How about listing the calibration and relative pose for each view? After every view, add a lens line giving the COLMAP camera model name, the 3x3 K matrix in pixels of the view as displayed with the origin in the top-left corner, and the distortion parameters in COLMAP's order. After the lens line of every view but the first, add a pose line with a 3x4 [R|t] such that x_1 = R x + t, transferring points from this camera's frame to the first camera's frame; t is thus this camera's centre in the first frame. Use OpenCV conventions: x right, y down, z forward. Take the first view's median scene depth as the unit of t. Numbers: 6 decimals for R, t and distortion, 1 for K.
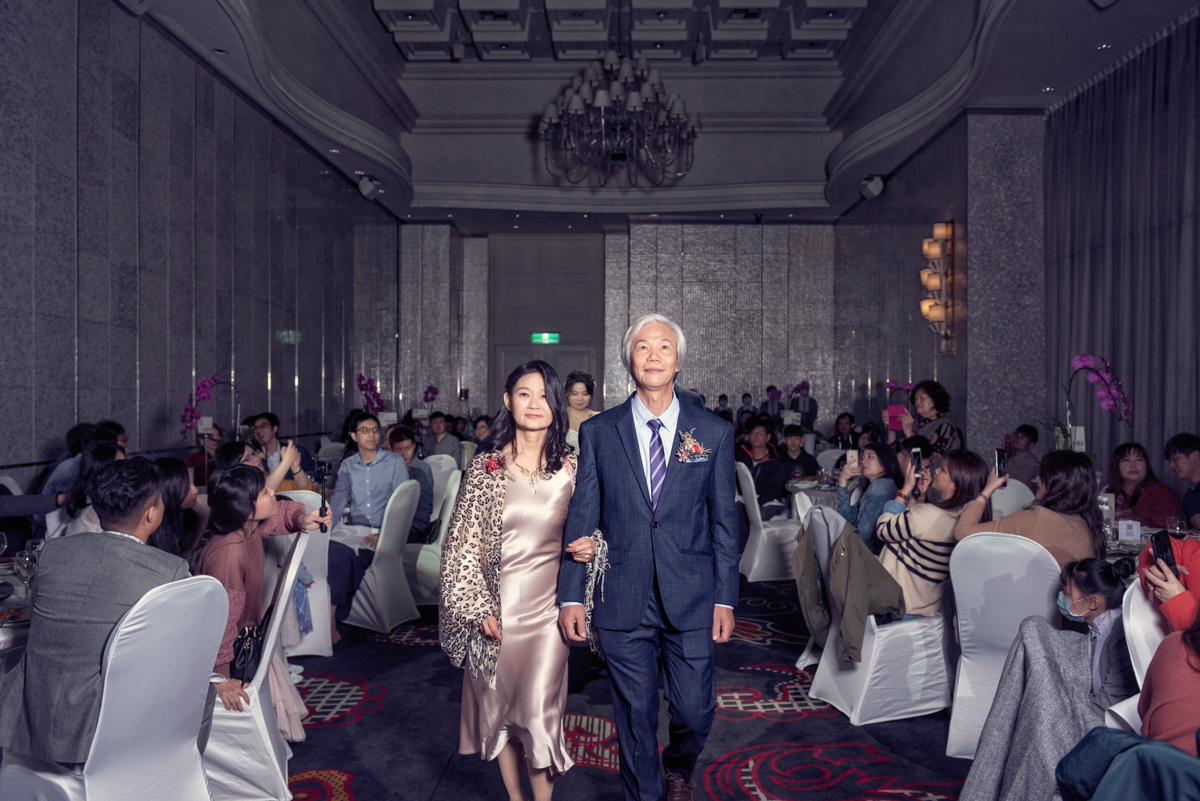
lens RADIAL K [[1002.5, 0, 599.9], [0, 1002.5, 401.8], [0, 0, 1]] dist [0.000542, 0.000083]
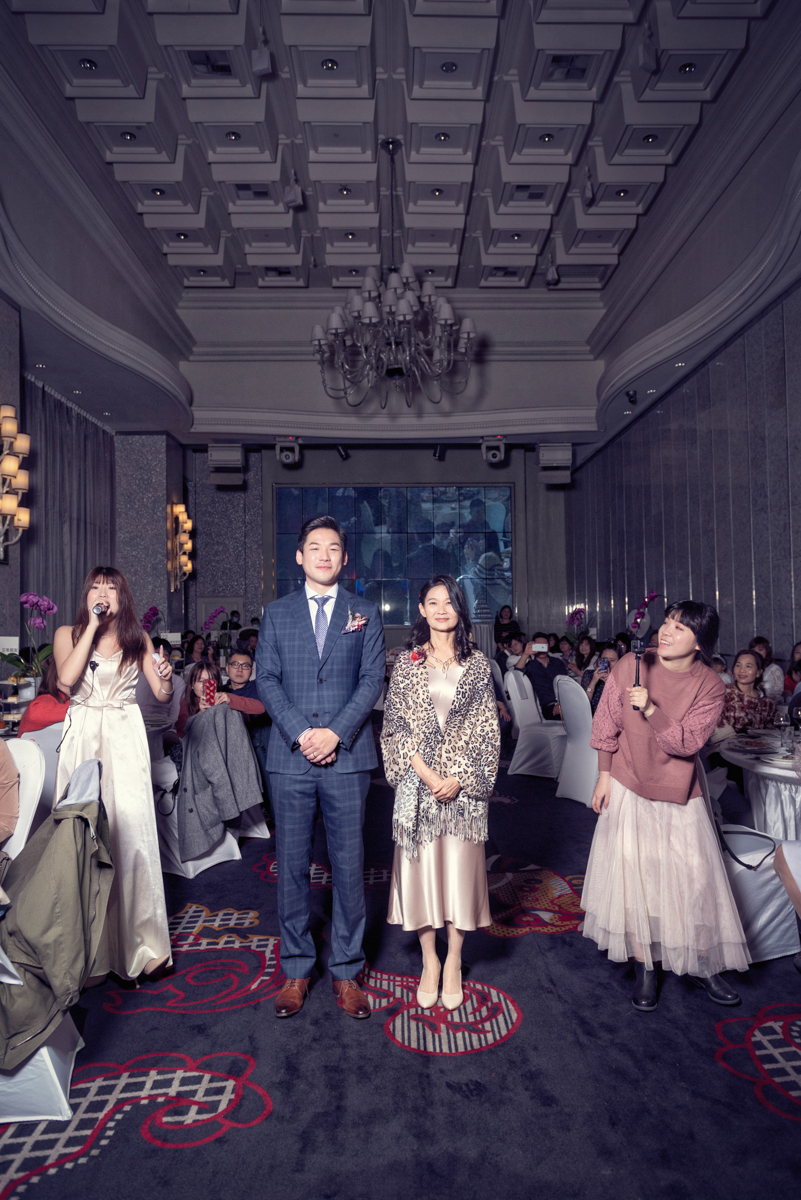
lens RADIAL K [[821.2, 0, 402.3], [0, 821.2, 601.1], [0, 0, 1]] dist [-0.000278, -0.000060]
pose [[-0.999503, 0.004265, -0.031225, 0.022713], [0.004833, 0.999824, -0.018141, -0.009787], [0.031142, -0.018282, -0.999348, 1.567744]]
